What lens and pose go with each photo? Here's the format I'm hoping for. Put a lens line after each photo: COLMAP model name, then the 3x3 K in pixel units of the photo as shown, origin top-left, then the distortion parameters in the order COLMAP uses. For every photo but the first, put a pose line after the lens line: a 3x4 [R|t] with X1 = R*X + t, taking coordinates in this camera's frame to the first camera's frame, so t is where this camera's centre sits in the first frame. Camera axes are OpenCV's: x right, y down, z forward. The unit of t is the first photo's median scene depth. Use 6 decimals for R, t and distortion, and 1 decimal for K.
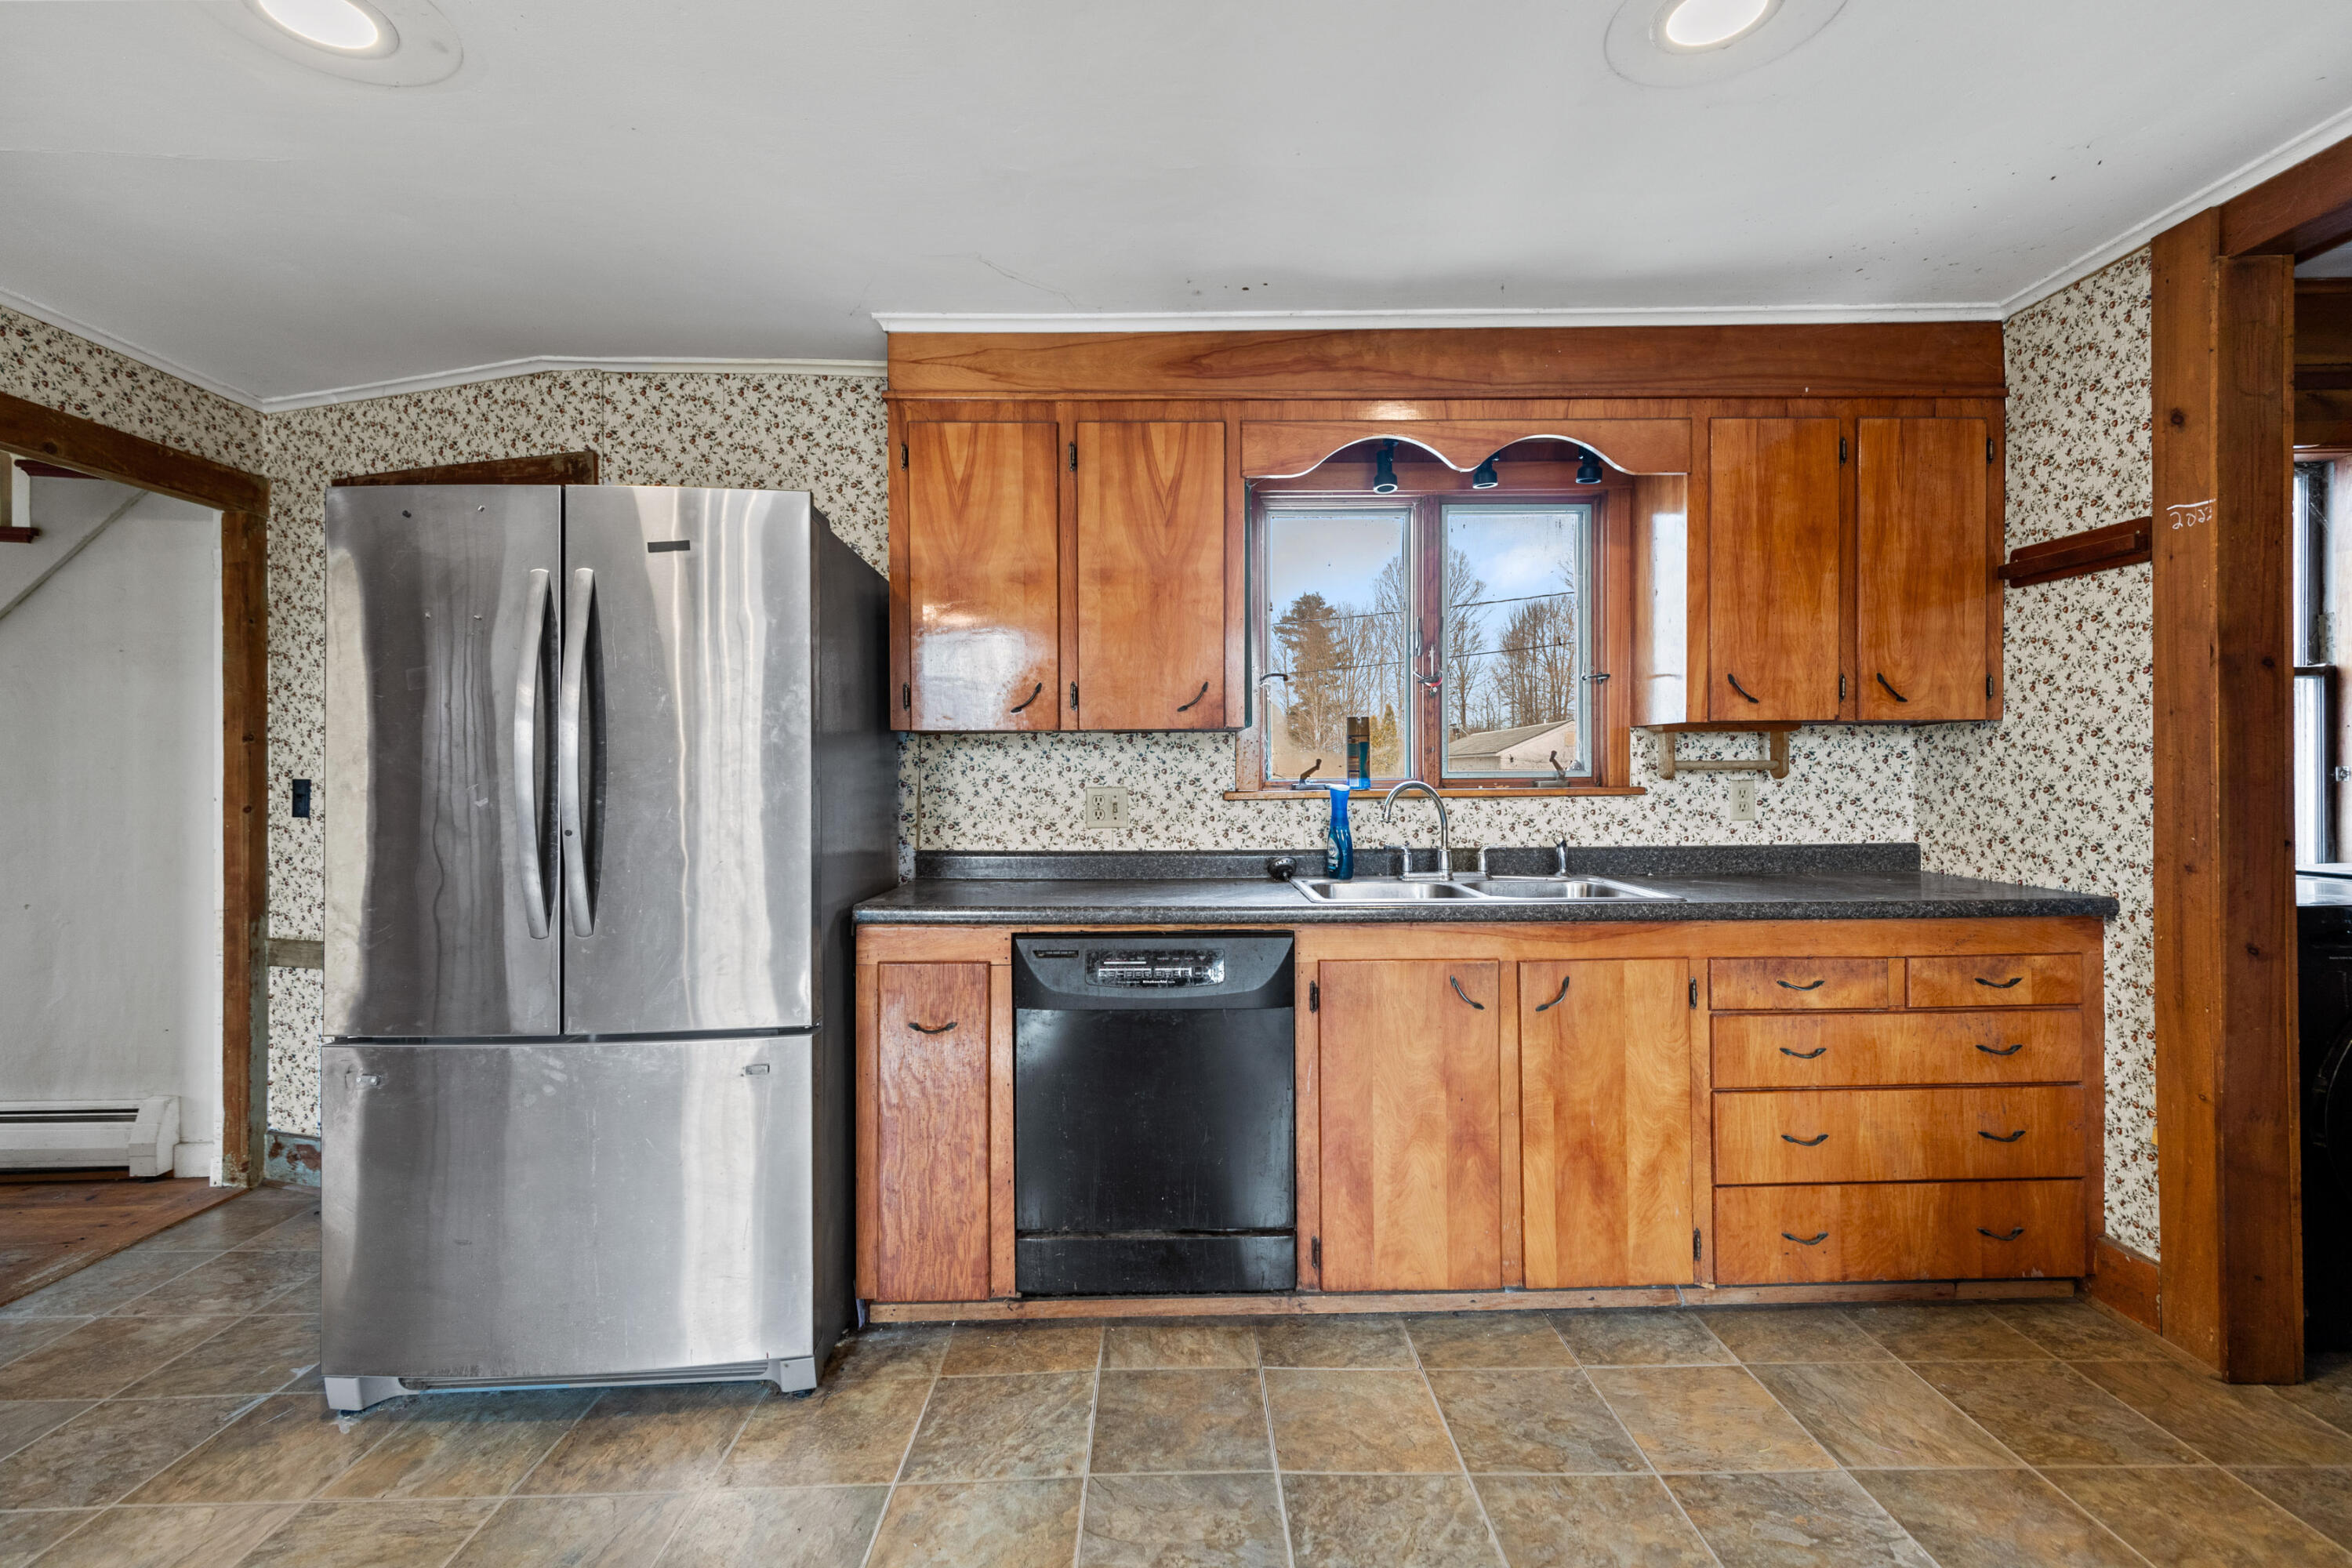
lens RADIAL K [[1061.6, 0, 1176.0], [0, 1061.6, 784.0], [0, 0, 1]] dist [0.015134, -0.004337]
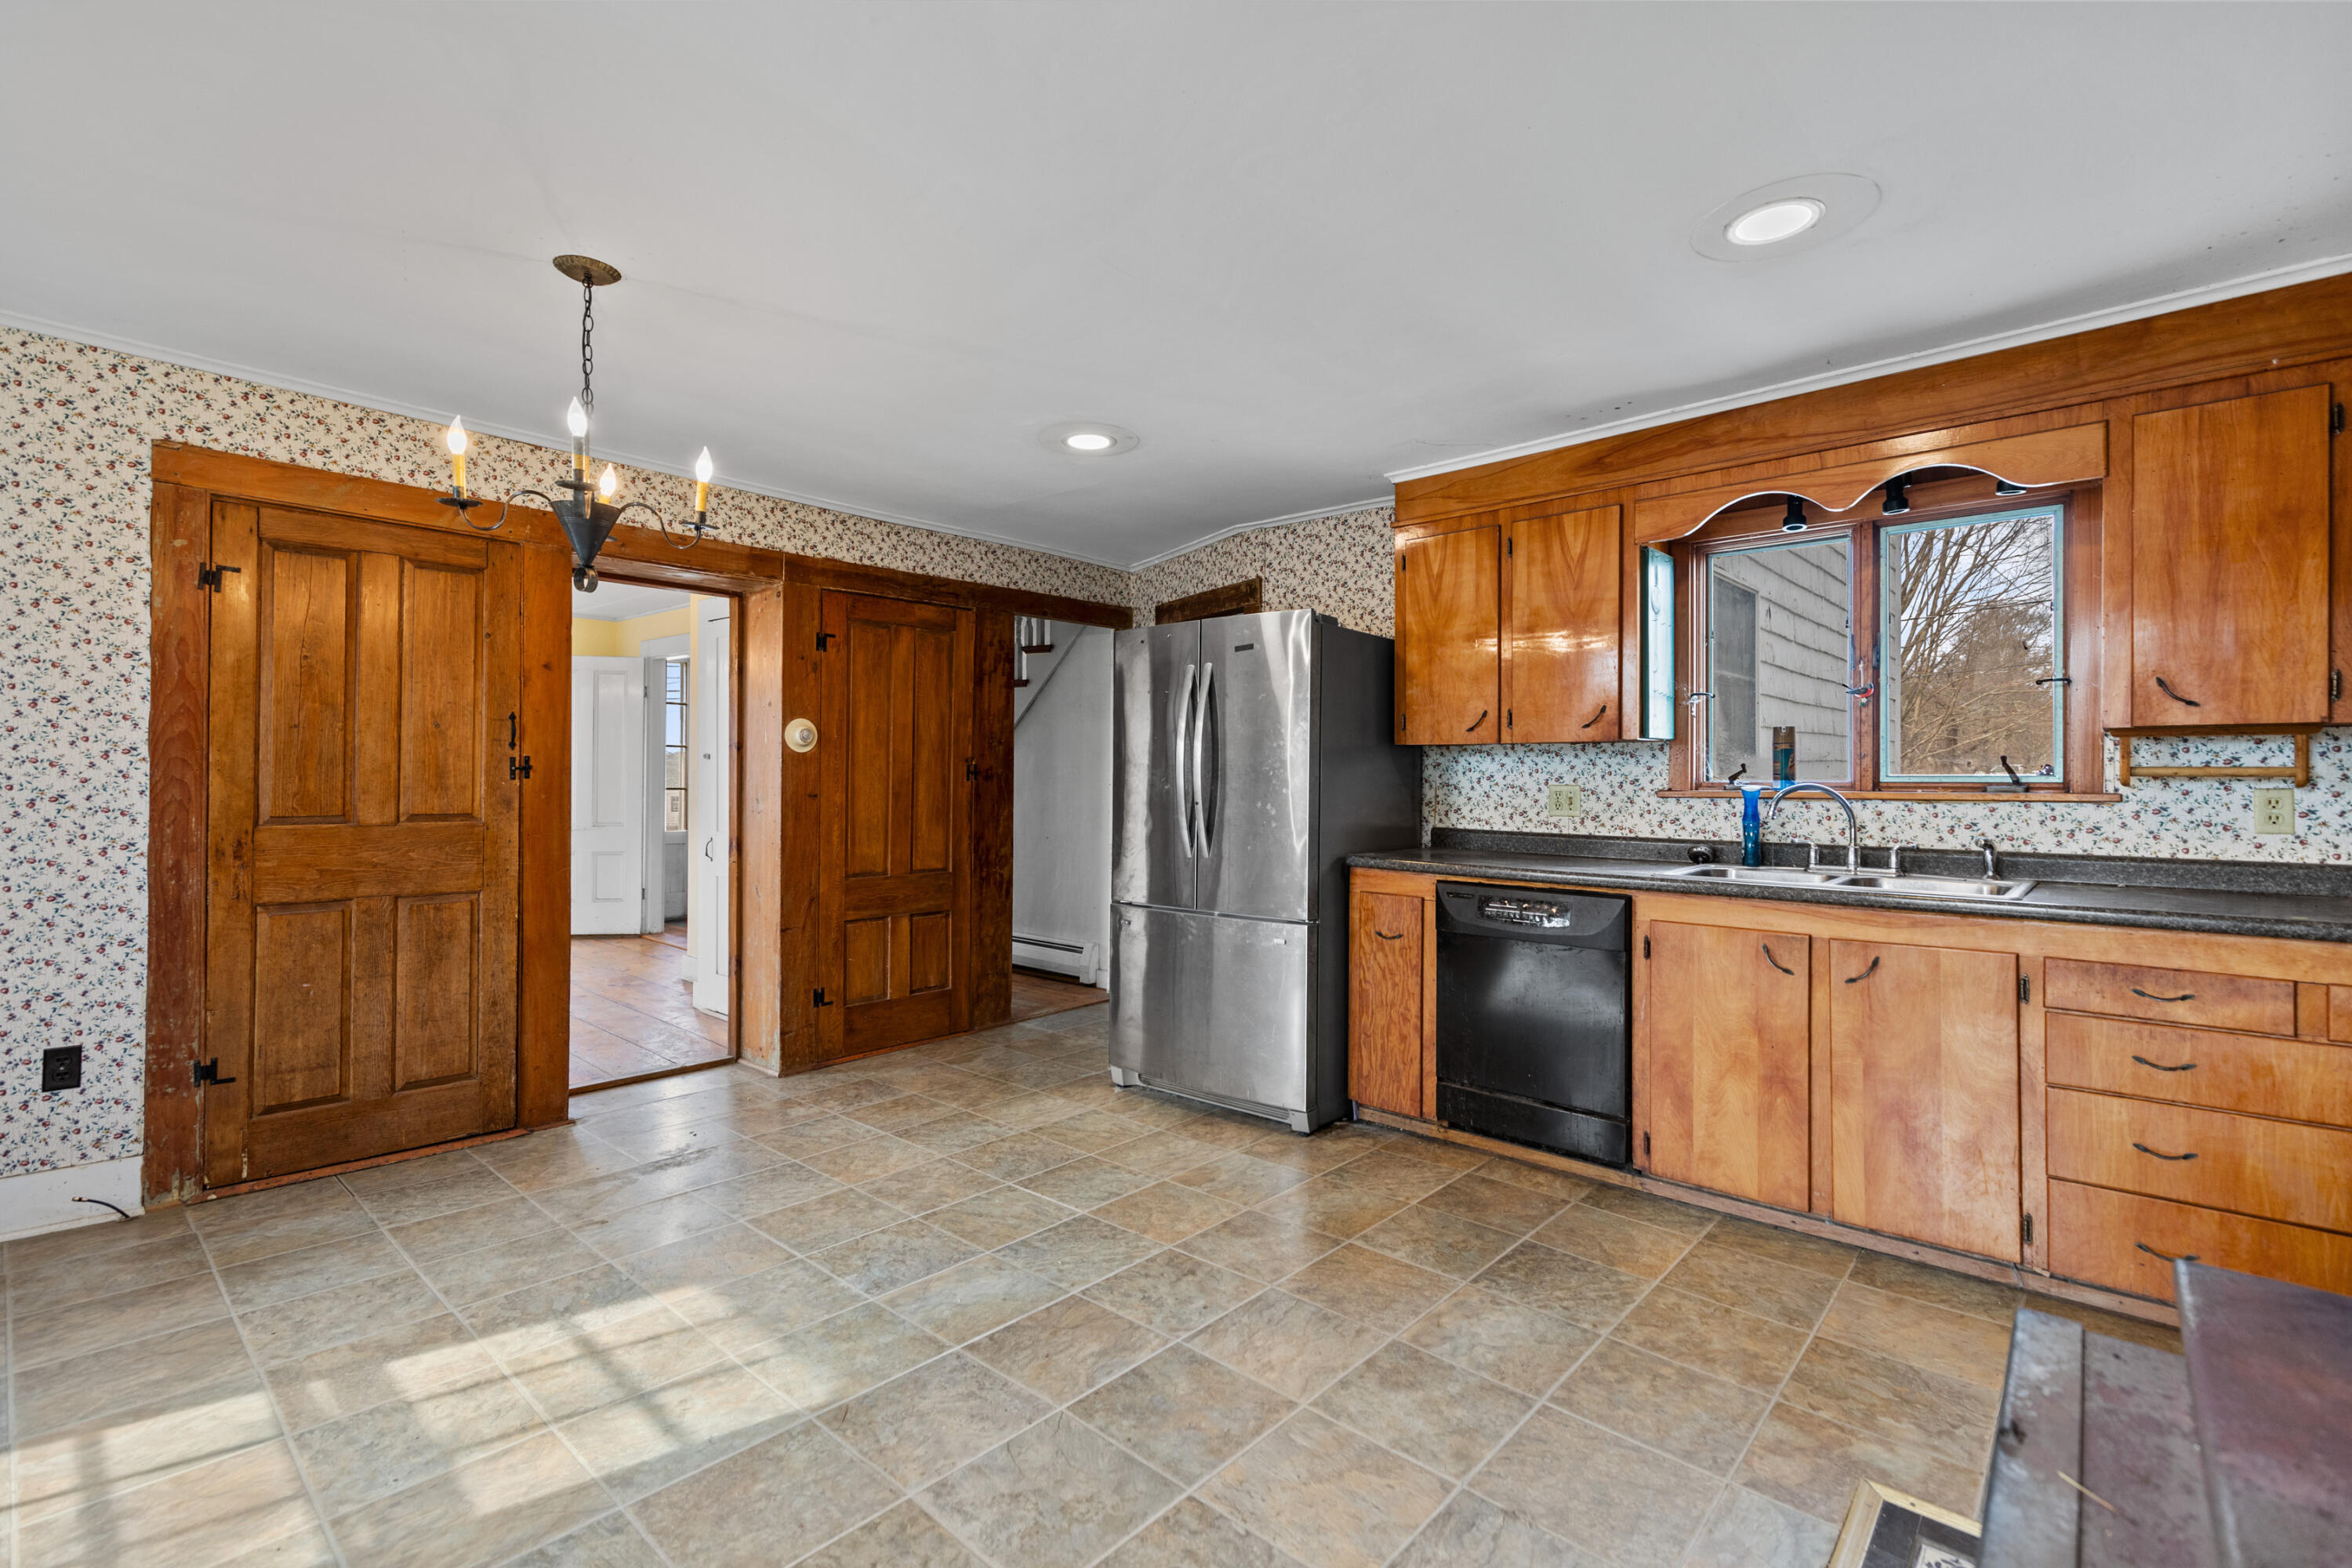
lens RADIAL K [[1061.6, 0, 1176.0], [0, 1061.6, 784.0], [0, 0, 1]] dist [0.015134, -0.004337]
pose [[0.726422, 0.015085, -0.687083, 0.547715], [-0.013534, 0.999879, 0.007643, -0.002127], [0.687115, 0.003747, 0.726539, -0.314417]]
